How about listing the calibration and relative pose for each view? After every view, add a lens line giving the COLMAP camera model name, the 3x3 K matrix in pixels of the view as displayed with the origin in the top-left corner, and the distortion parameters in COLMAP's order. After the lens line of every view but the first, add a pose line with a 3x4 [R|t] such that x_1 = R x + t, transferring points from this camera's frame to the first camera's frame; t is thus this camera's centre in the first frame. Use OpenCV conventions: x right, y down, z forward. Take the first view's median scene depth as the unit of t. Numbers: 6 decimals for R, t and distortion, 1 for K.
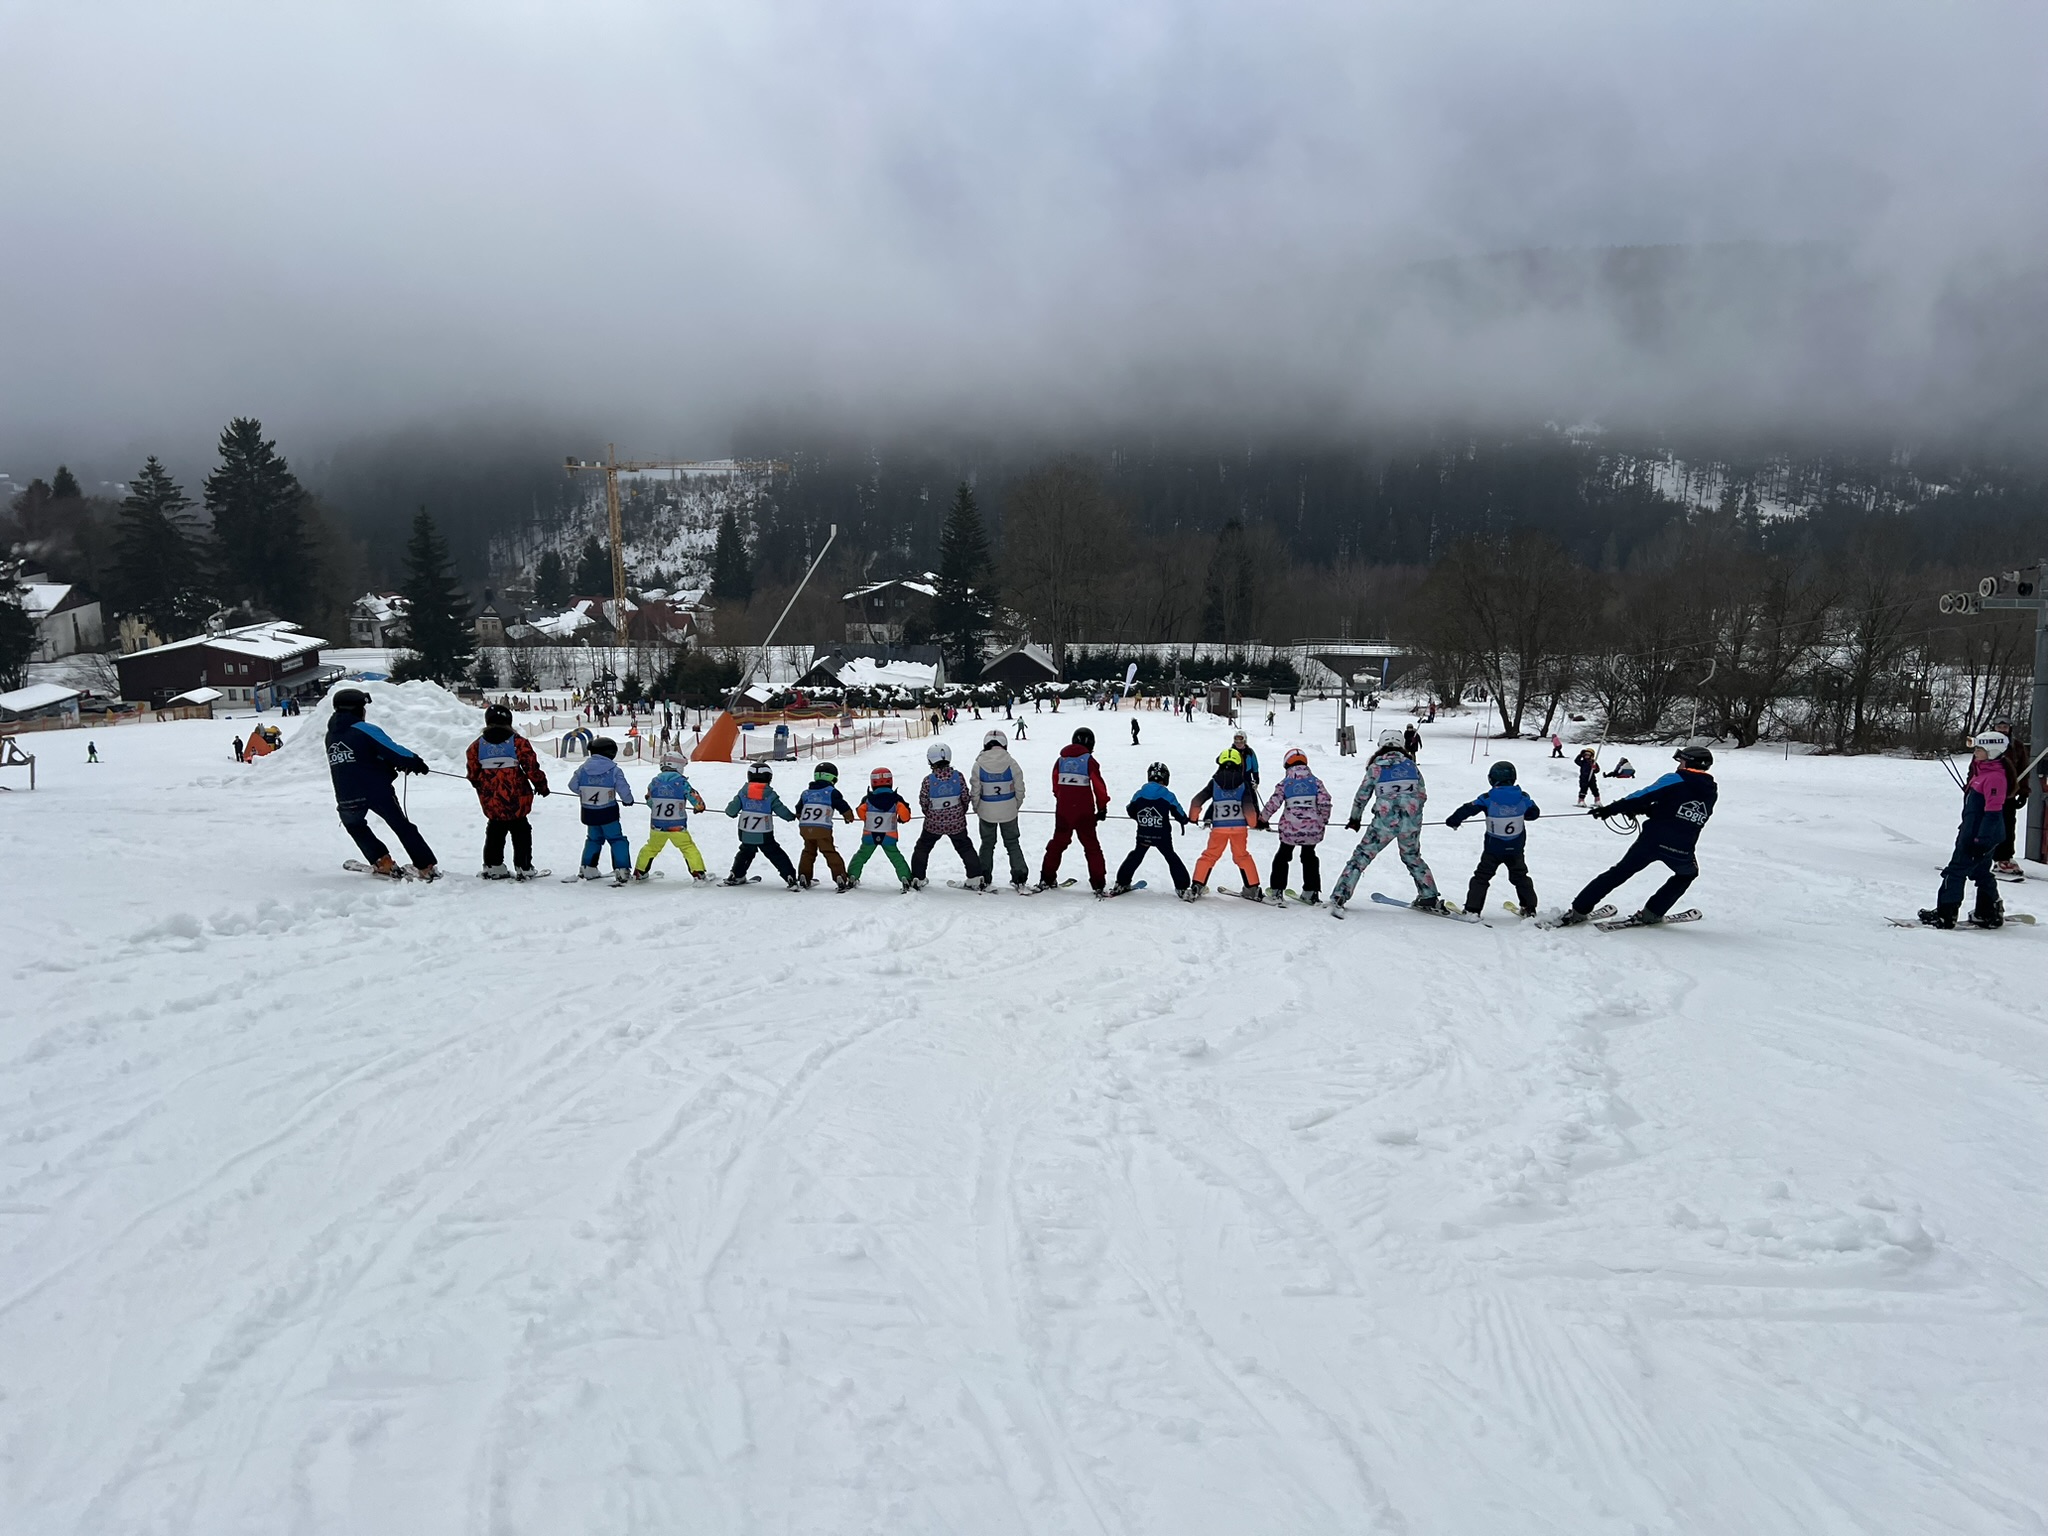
lens RADIAL K [[1530.1, 0, 1039.9], [0, 1530.1, 777.2], [0, 0, 1]] dist [0.038989, -0.041838]
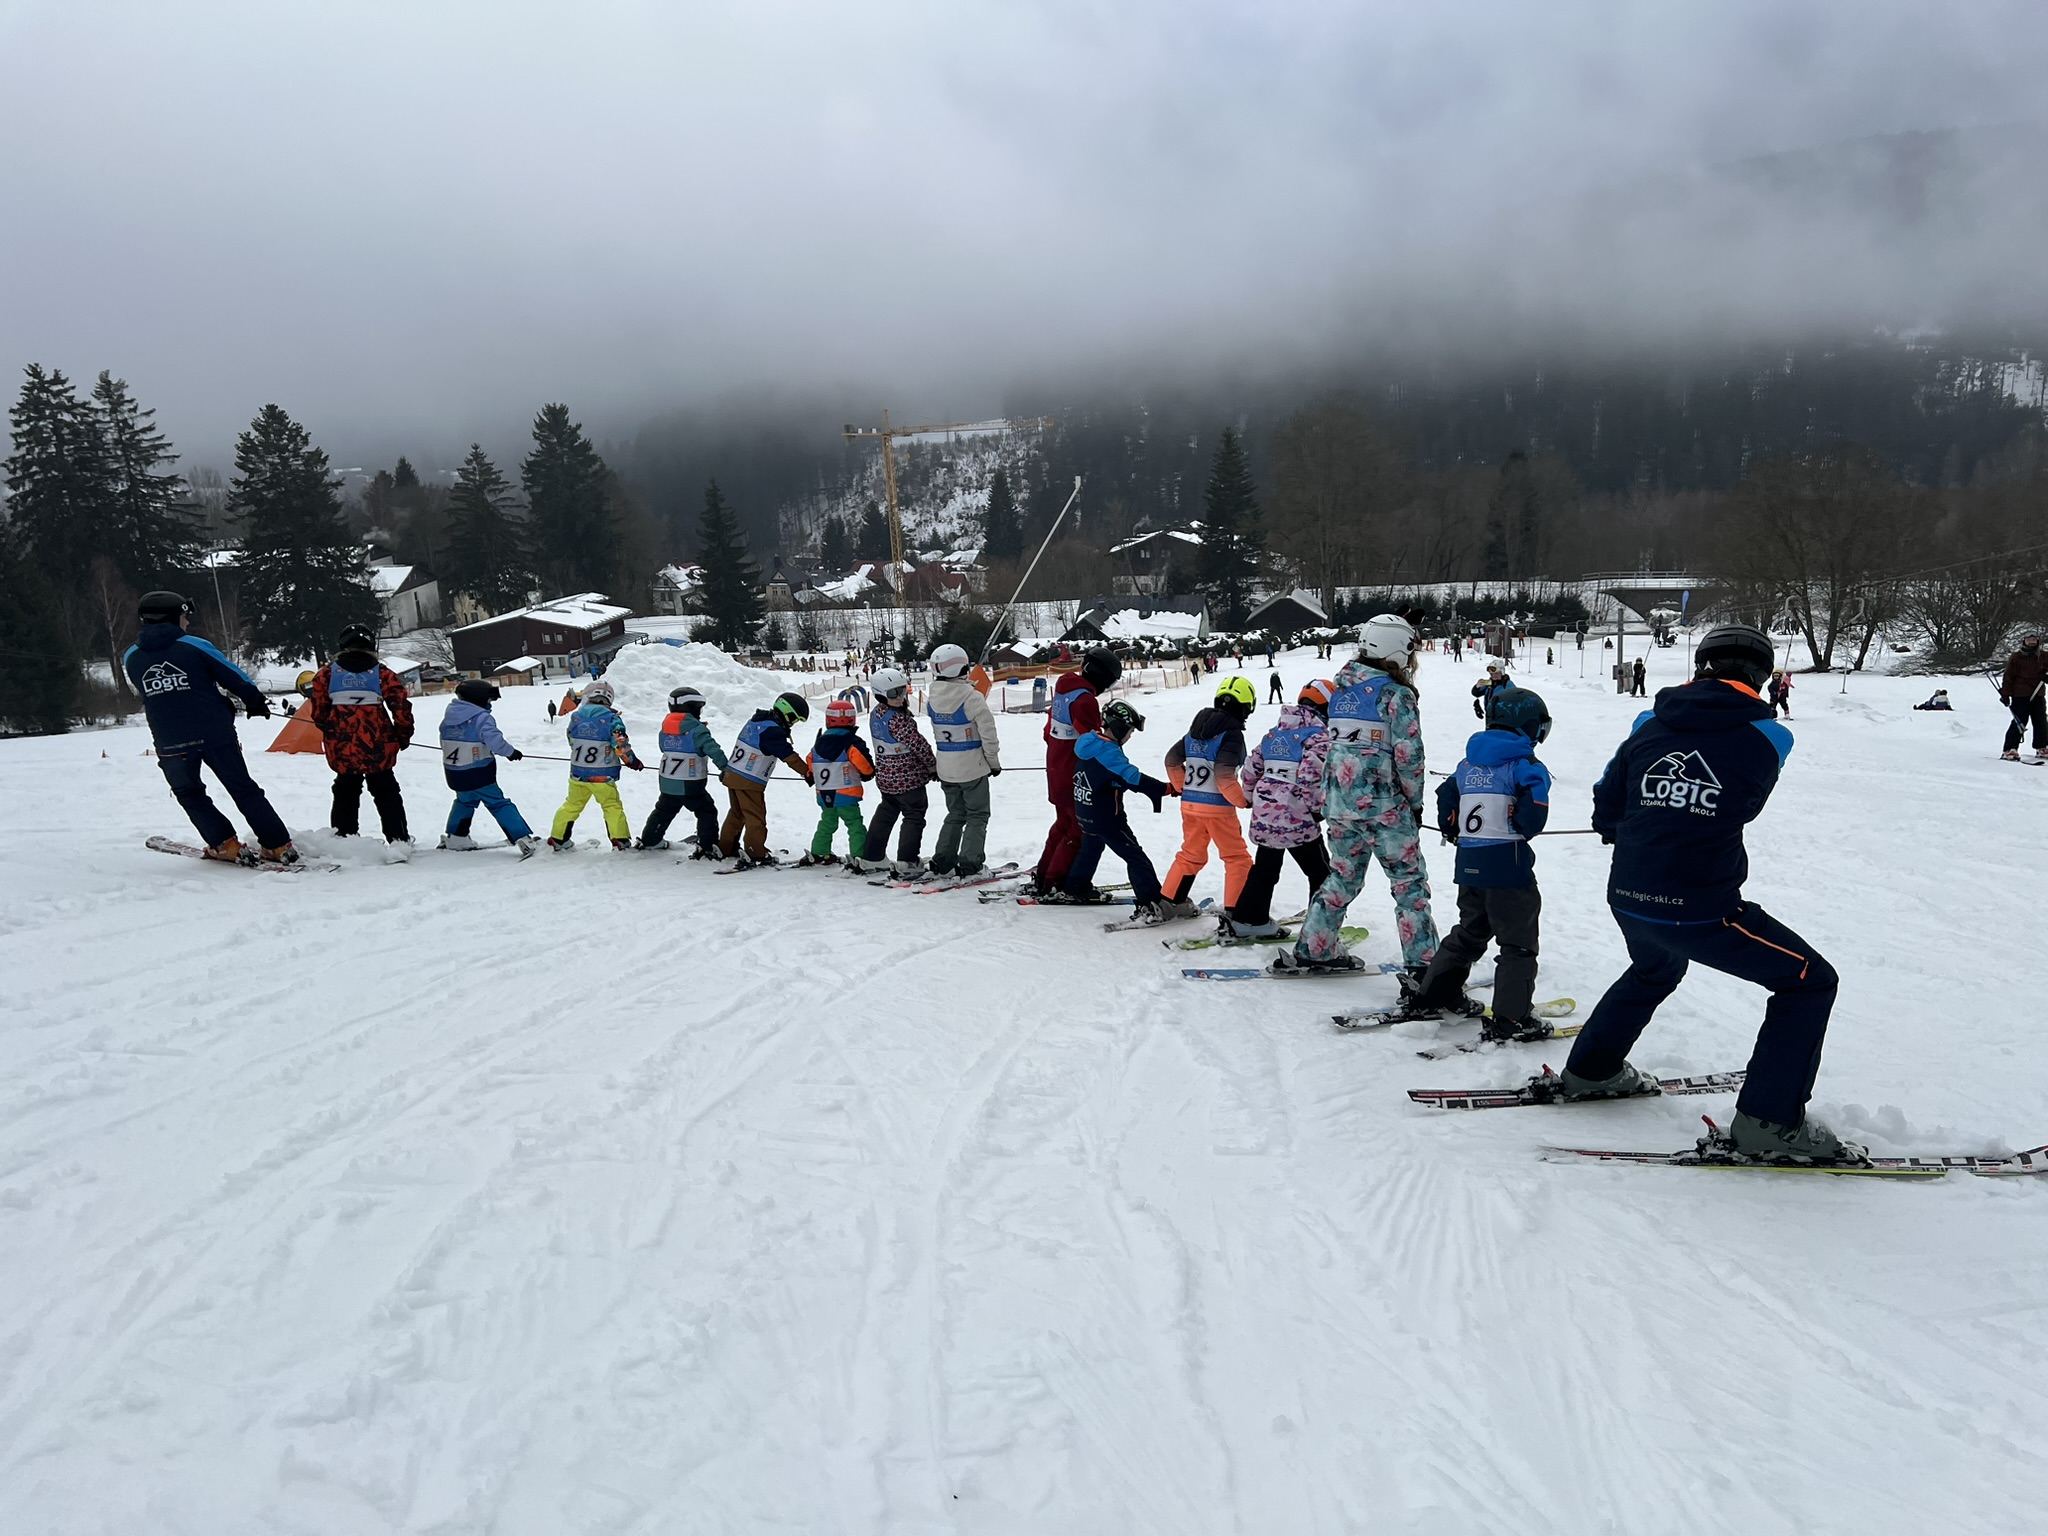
lens RADIAL K [[1523.5, 0, 1026.8], [0, 1523.5, 774.8], [0, 0, 1]] dist [0.147006, -0.340005]
pose [[0.982164, -0.012781, -0.187591, 0.005361], [0.018325, 0.999444, 0.027847, 0.000962], [0.187131, -0.030788, 0.981852, -0.001309]]
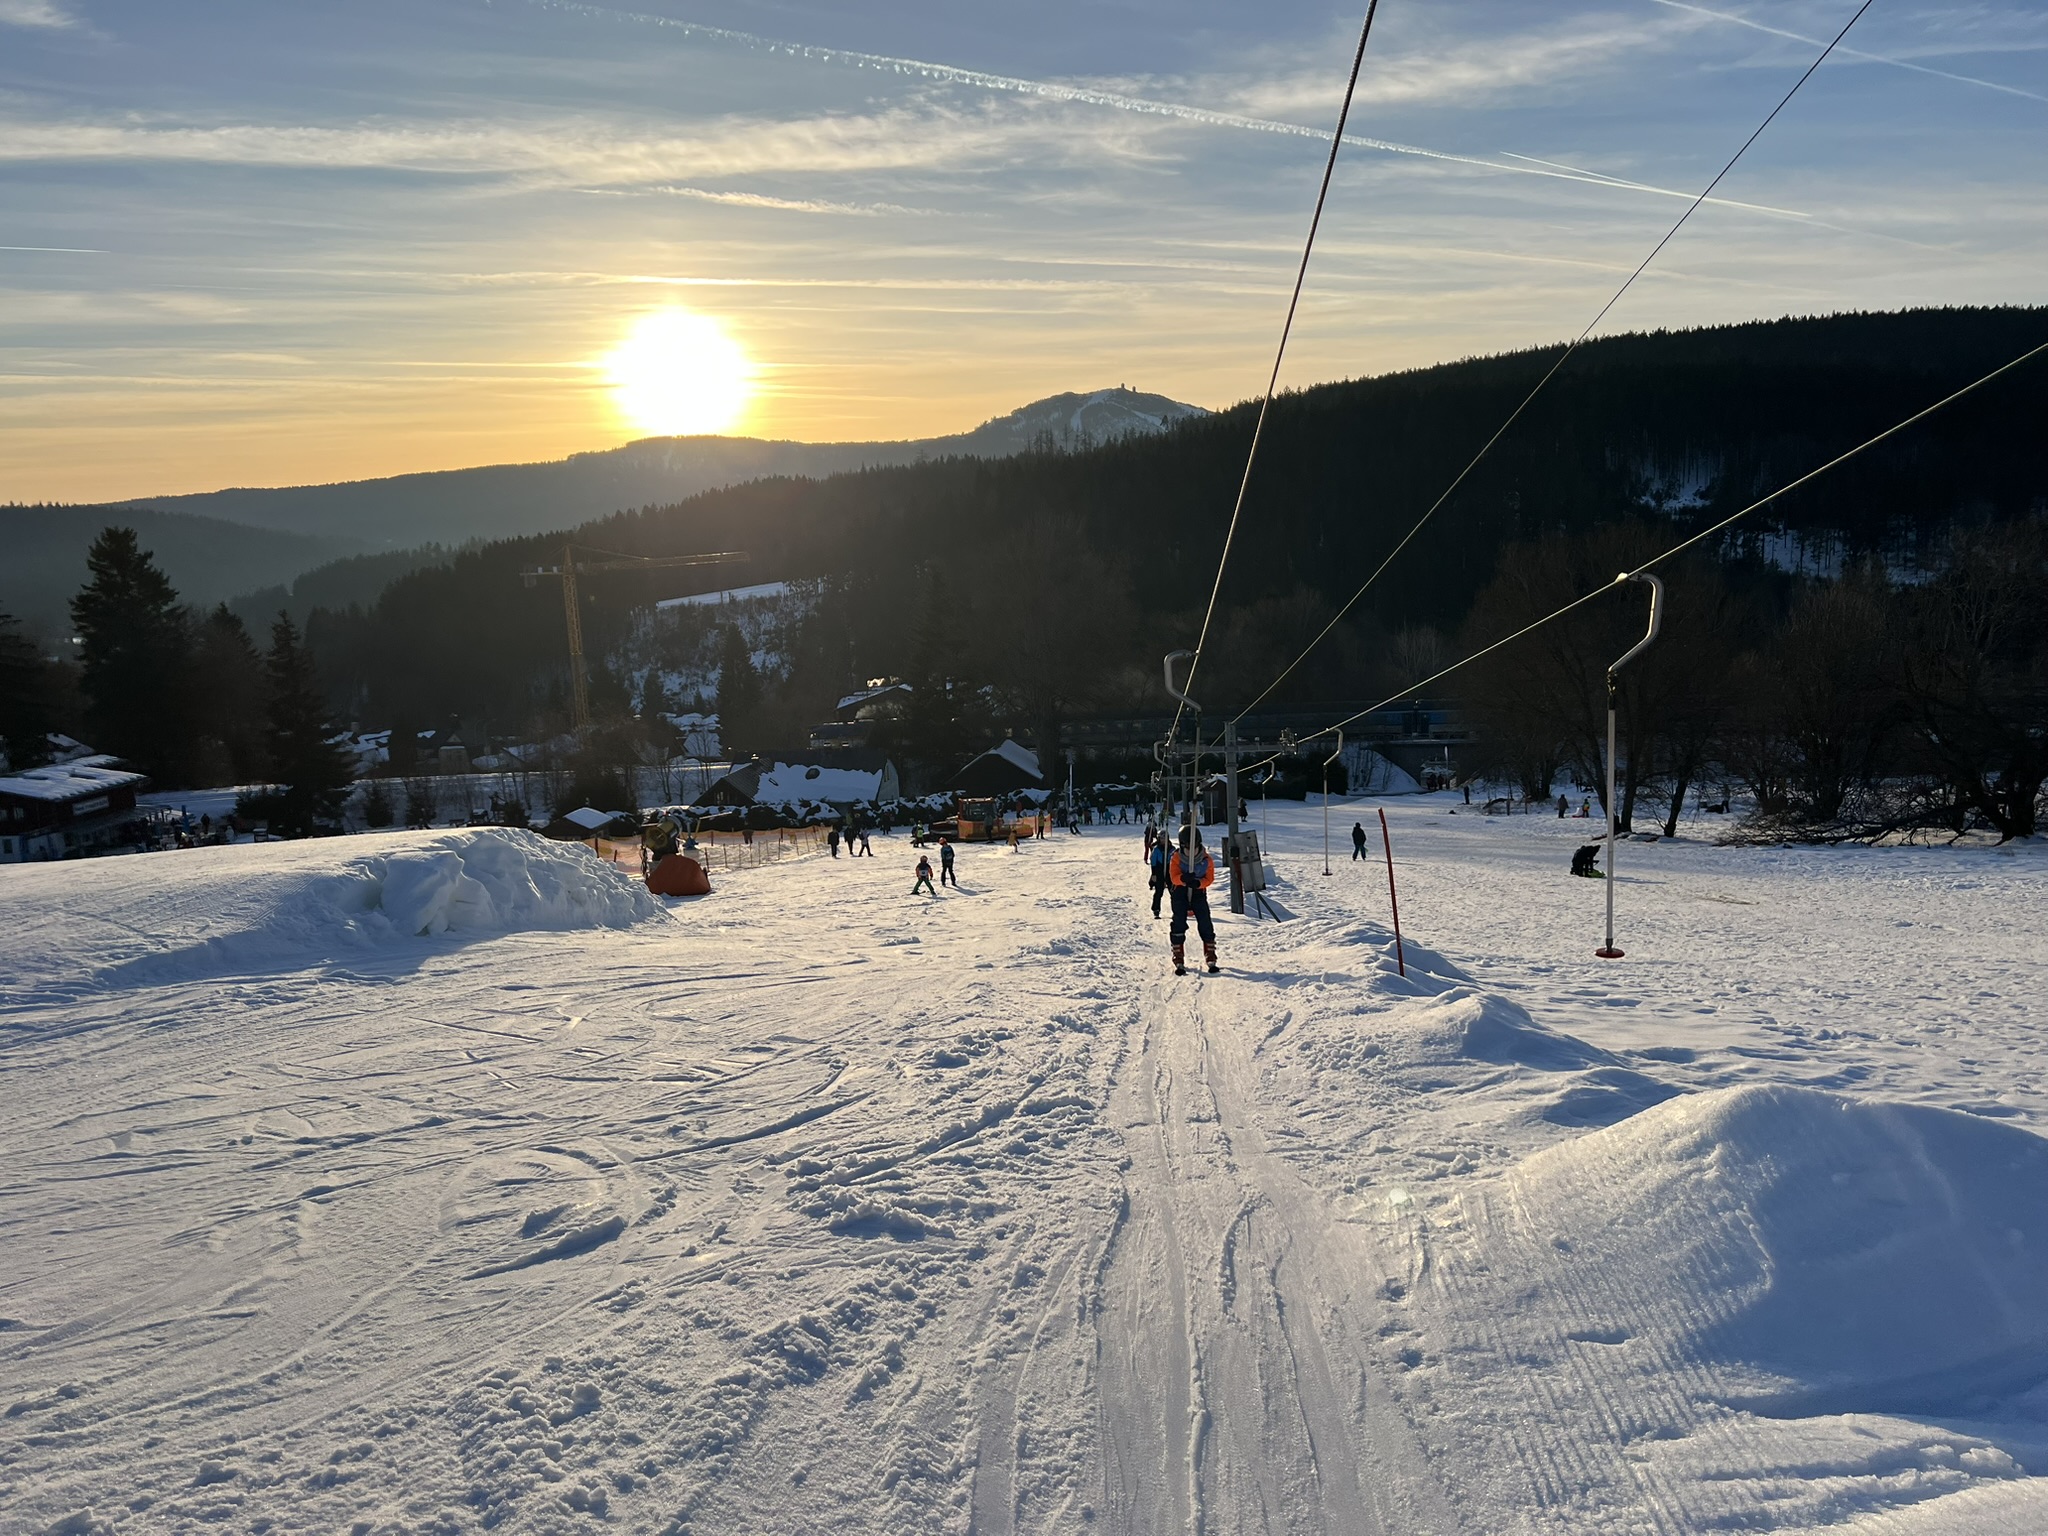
lens RADIAL K [[1530.1, 0, 1039.9], [0, 1530.1, 777.2], [0, 0, 1]] dist [0.038989, -0.041838]
pose [[0.997074, -0.040948, -0.064549, 0.054486], [0.035854, 0.996293, -0.078194, -0.004753], [0.067511, 0.075651, 0.994846, 0.172733]]
